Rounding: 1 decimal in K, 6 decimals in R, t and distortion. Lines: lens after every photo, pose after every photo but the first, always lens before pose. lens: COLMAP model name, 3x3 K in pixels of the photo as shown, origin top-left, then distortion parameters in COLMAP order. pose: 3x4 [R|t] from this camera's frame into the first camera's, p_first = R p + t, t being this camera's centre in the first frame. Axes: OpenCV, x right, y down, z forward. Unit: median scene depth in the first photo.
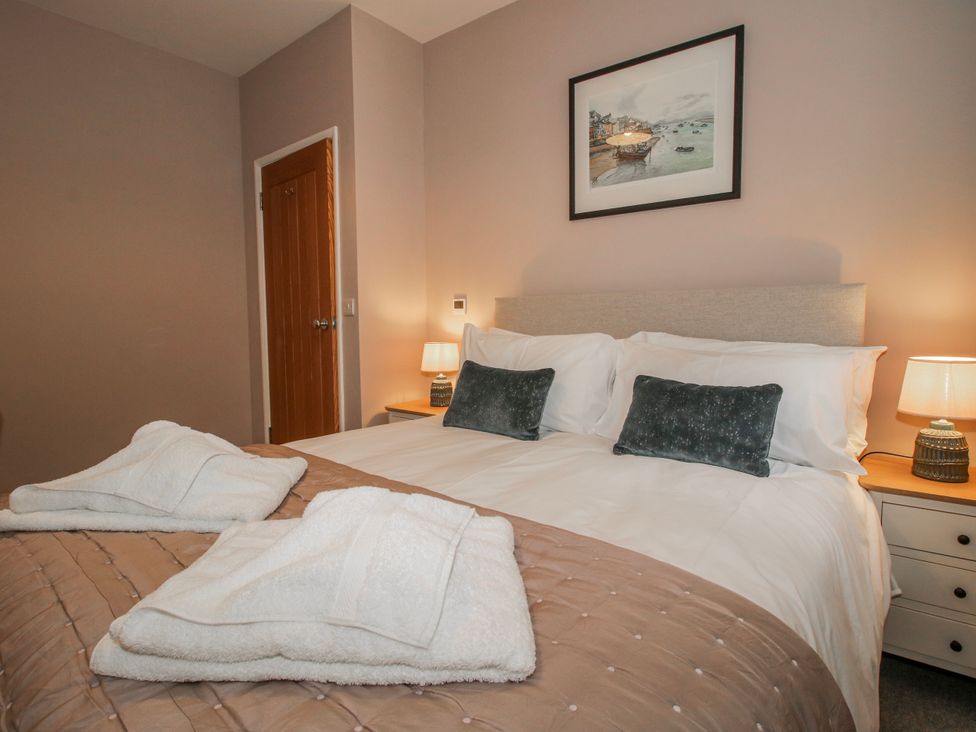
lens RADIAL K [[508.9, 0, 482.7], [0, 508.9, 357.2], [0, 0, 1]] dist [0.002544, -0.014625]
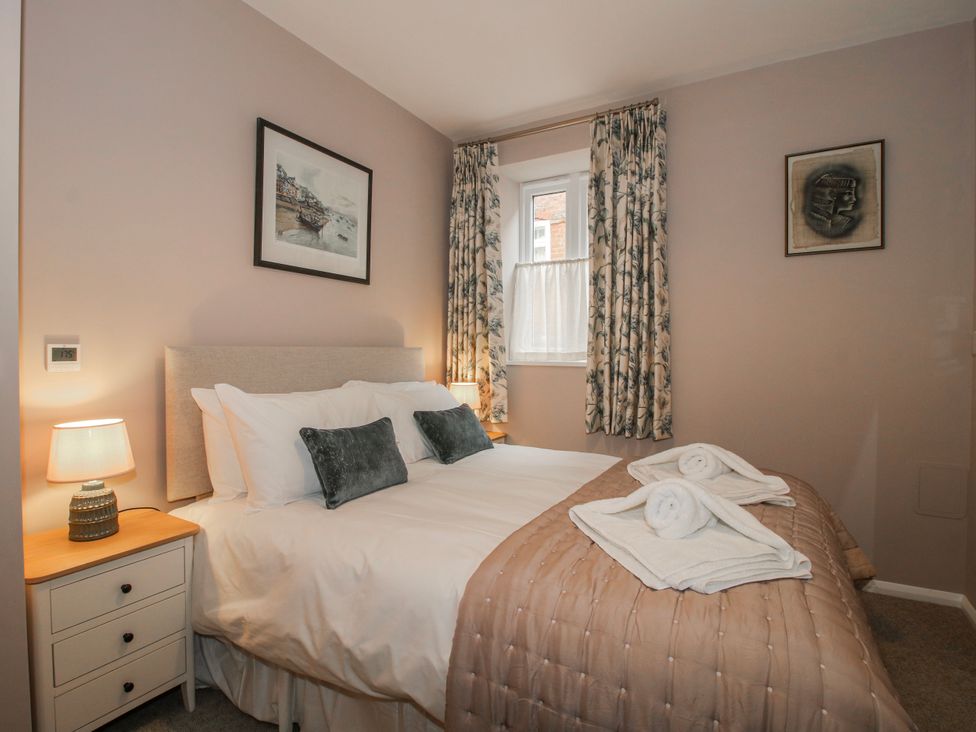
lens RADIAL K [[508.9, 0, 482.7], [0, 508.9, 357.2], [0, 0, 1]] dist [0.002544, -0.014625]
pose [[-0.147457, -0.012124, 0.988994, -0.856125], [0.066561, 0.997536, 0.022153, -0.102702], [-0.986826, 0.069095, -0.146287, 0.790886]]
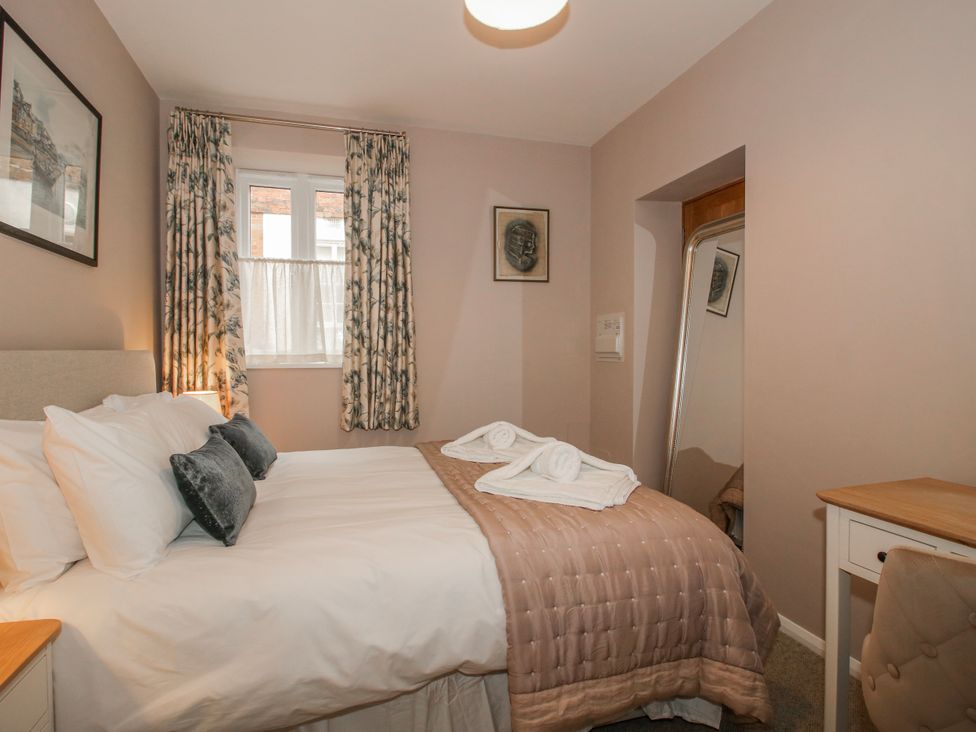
lens RADIAL K [[508.9, 0, 482.7], [0, 508.9, 357.2], [0, 0, 1]] dist [0.002544, -0.014625]
pose [[-0.813859, -0.000540, 0.581062, -0.691192], [0.048544, 0.996440, 0.068919, -0.135882], [-0.579031, 0.084298, -0.810936, 1.233678]]
